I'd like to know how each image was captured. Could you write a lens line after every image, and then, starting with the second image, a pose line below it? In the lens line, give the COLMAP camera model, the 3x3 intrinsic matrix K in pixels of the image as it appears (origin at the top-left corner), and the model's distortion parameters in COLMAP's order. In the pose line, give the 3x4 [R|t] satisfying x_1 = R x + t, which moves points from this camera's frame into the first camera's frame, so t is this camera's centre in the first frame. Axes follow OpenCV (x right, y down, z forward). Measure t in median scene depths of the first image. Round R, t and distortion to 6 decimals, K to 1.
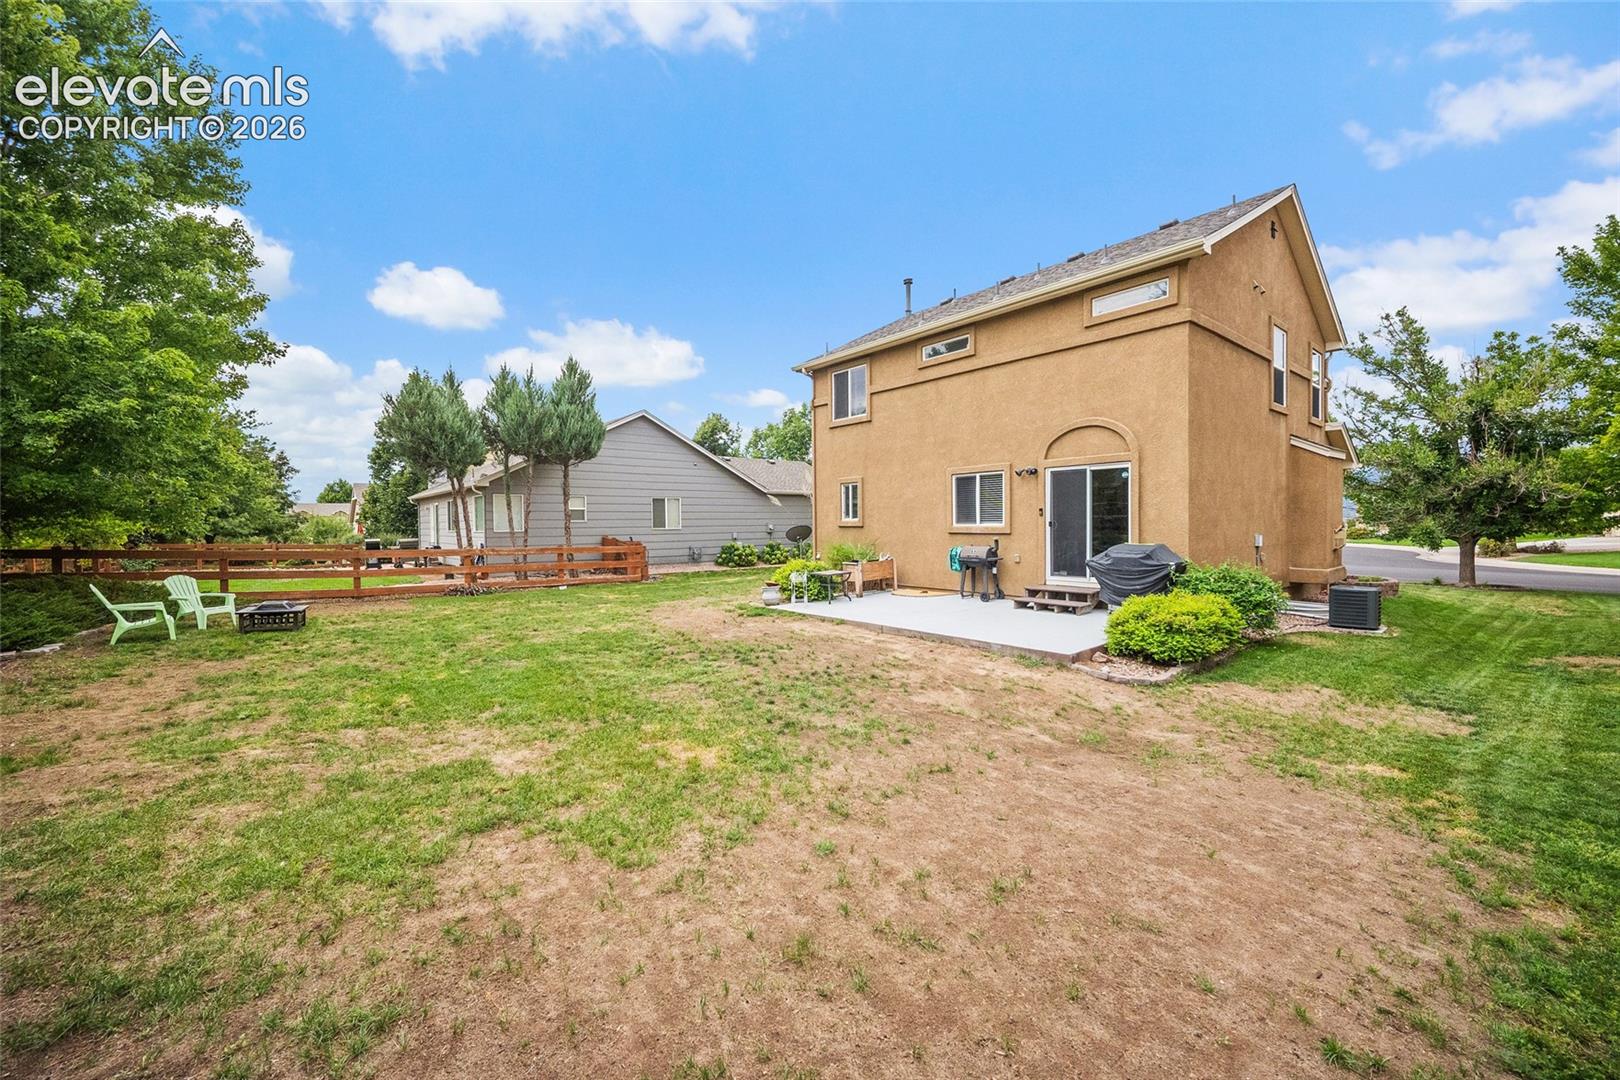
lens RADIAL K [[641.7, 0, 807.5], [0, 641.7, 541.9], [0, 0, 1]] dist [0.000976, -0.001353]
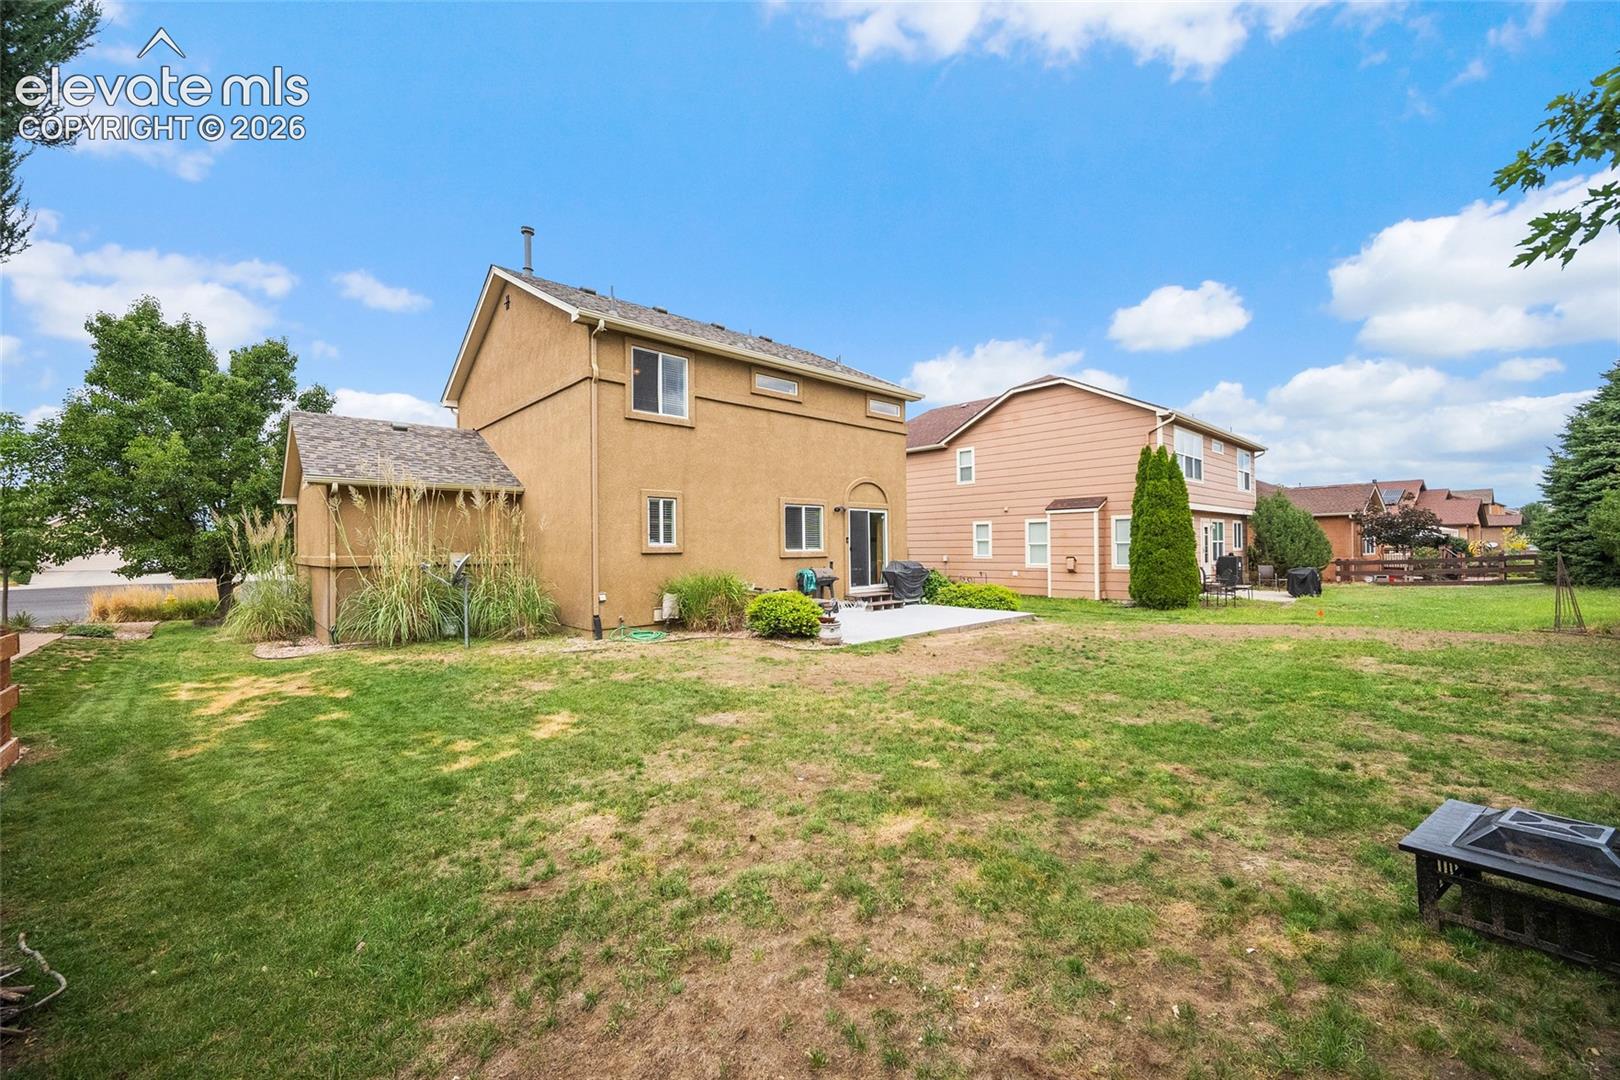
lens RADIAL K [[641.7, 0, 816.9], [0, 641.7, 541.8], [0, 0, 1]] dist [0.000976, -0.001353]
pose [[-0.070524, 0.019542, 0.997319, -0.867019], [0.041446, 0.999002, -0.016644, -0.020742], [-0.996649, 0.040161, -0.071264, 1.038977]]
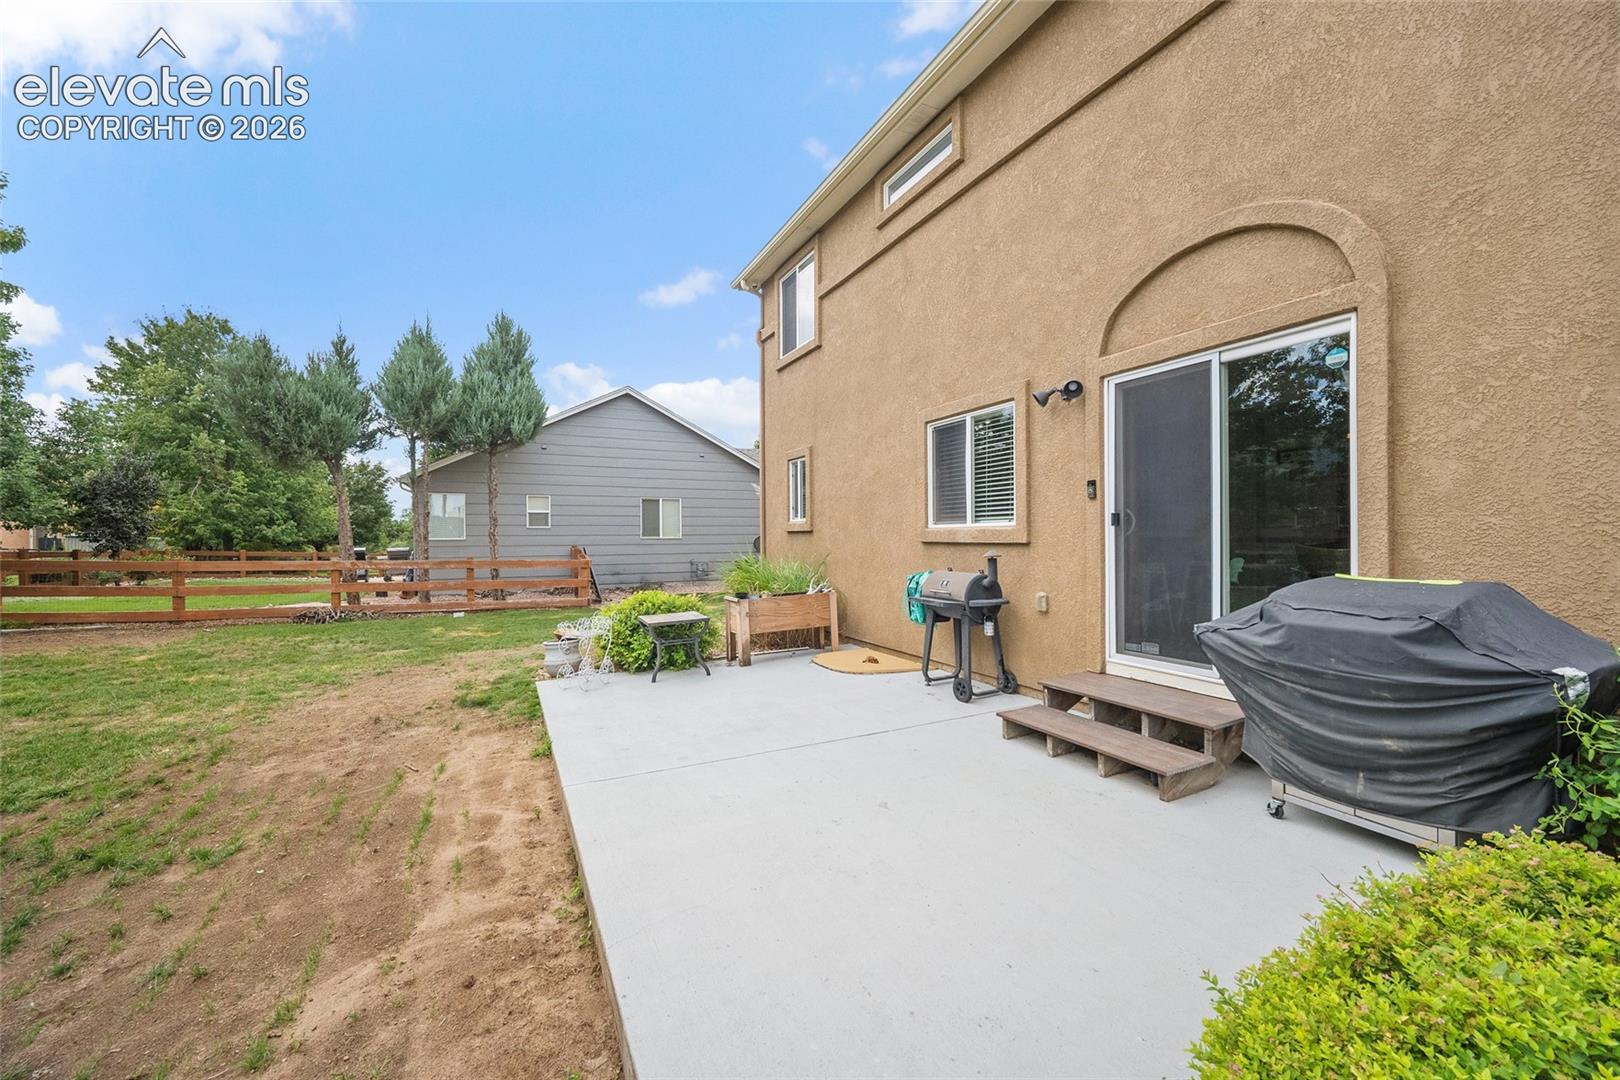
lens RADIAL K [[641.7, 0, 807.1], [0, 641.7, 541.1], [0, 0, 1]] dist [0.000976, -0.001353]
pose [[0.970818, 0.005552, -0.239752, 0.258391], [-0.010802, 0.999730, -0.020589, -0.004063], [0.239573, 0.022578, 0.970616, 0.514155]]
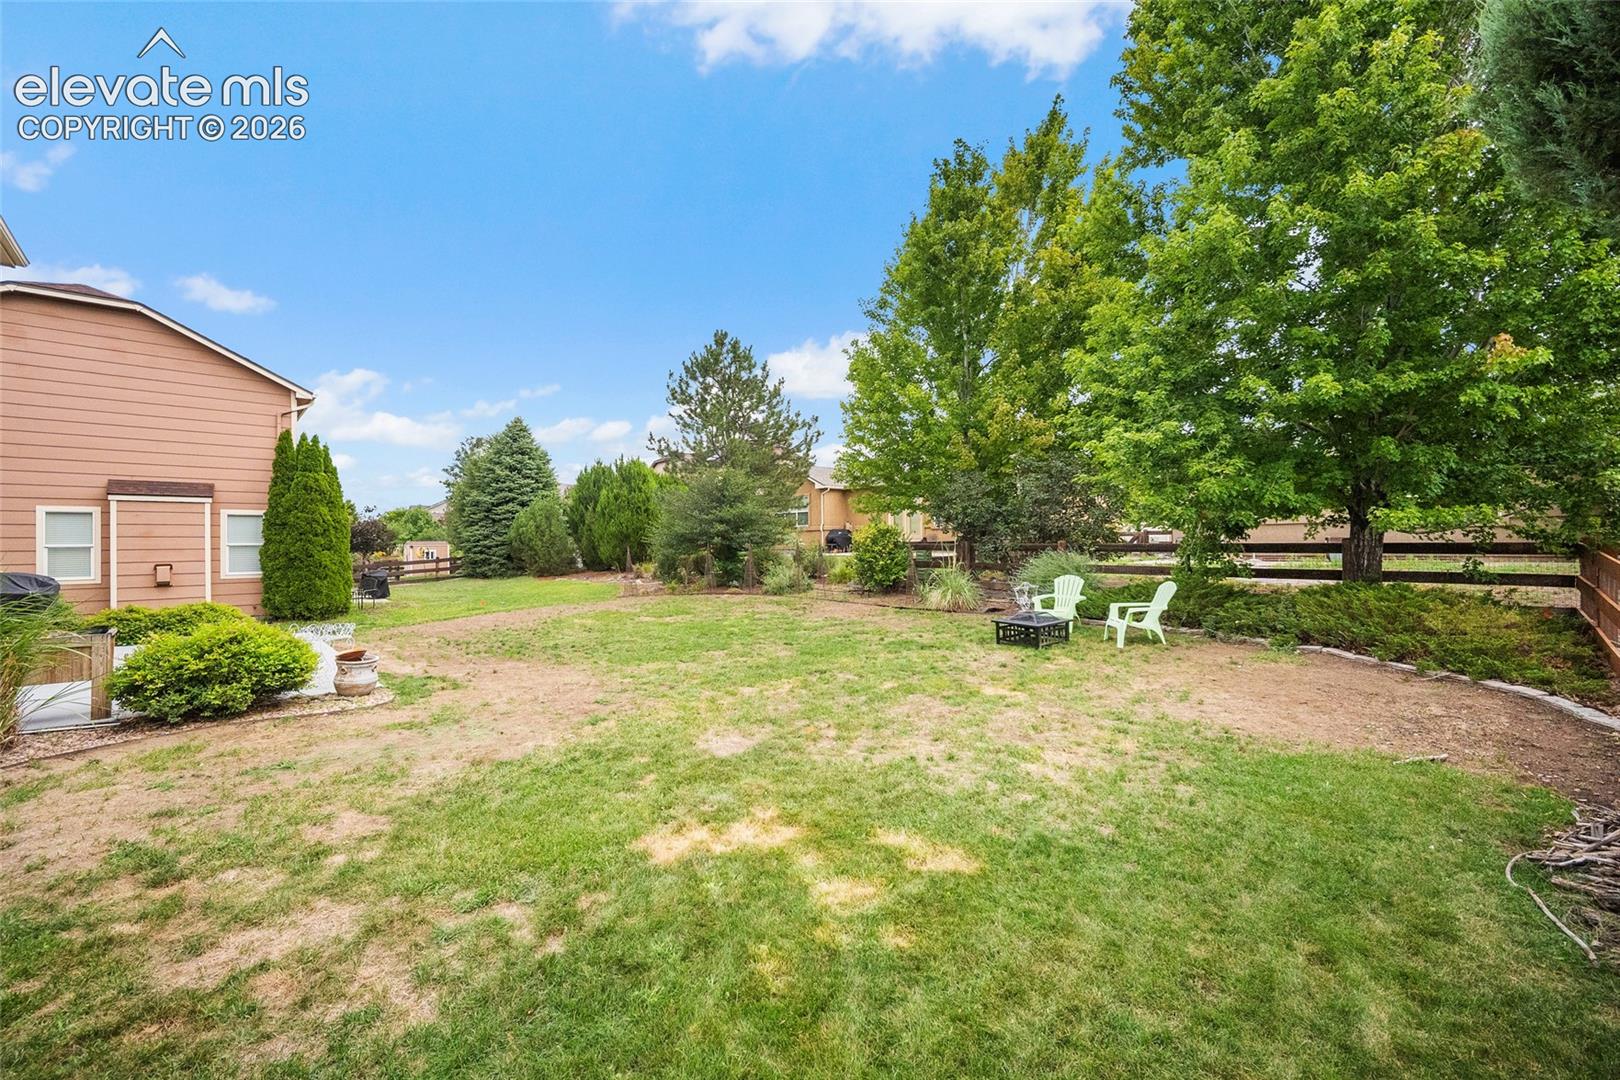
lens RADIAL K [[641.7, 0, 807.1], [0, 641.7, 540.4], [0, 0, 1]] dist [0.000976, -0.001353]
pose [[-0.995741, 0.021851, -0.089569, -0.345399], [0.019736, 0.999507, 0.024435, -0.030602], [0.090059, 0.022563, -0.995681, 1.503859]]
